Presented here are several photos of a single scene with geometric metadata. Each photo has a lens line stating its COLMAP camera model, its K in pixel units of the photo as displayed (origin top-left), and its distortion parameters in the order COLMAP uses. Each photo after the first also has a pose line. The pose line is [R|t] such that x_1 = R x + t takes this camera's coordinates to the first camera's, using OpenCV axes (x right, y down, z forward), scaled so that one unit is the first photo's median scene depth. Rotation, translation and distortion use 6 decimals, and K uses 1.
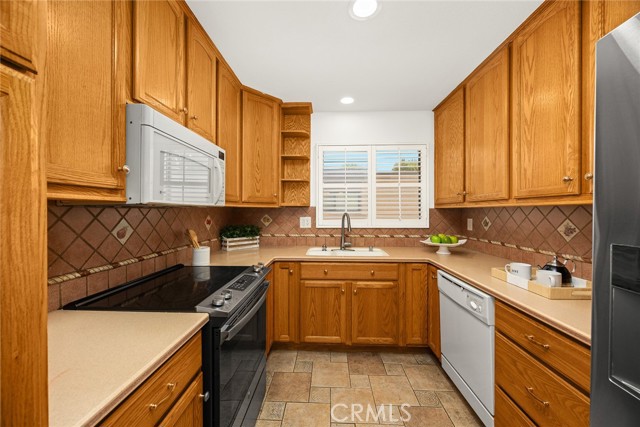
lens RADIAL K [[259.5, 0, 321.1], [0, 259.5, 211.1], [0, 0, 1]] dist [0.000817, -0.000036]
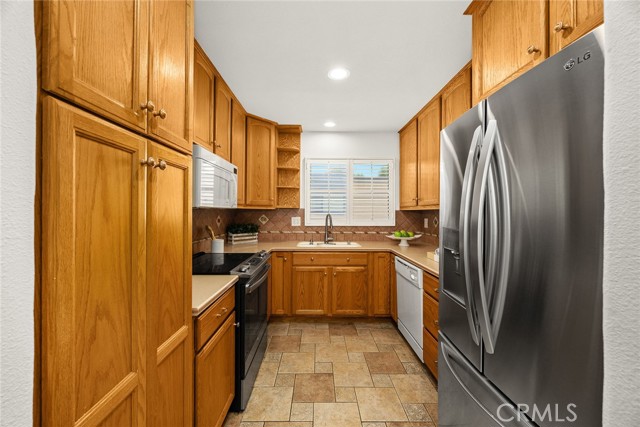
lens RADIAL K [[259.5, 0, 321.1], [0, 259.5, 211.1], [0, 0, 1]] dist [0.000817, -0.000036]
pose [[0.998958, 0.003160, 0.045533, 0.002603], [-0.002928, 0.999982, -0.005167, 0.000892], [-0.045548, 0.005028, 0.998949, -0.288813]]
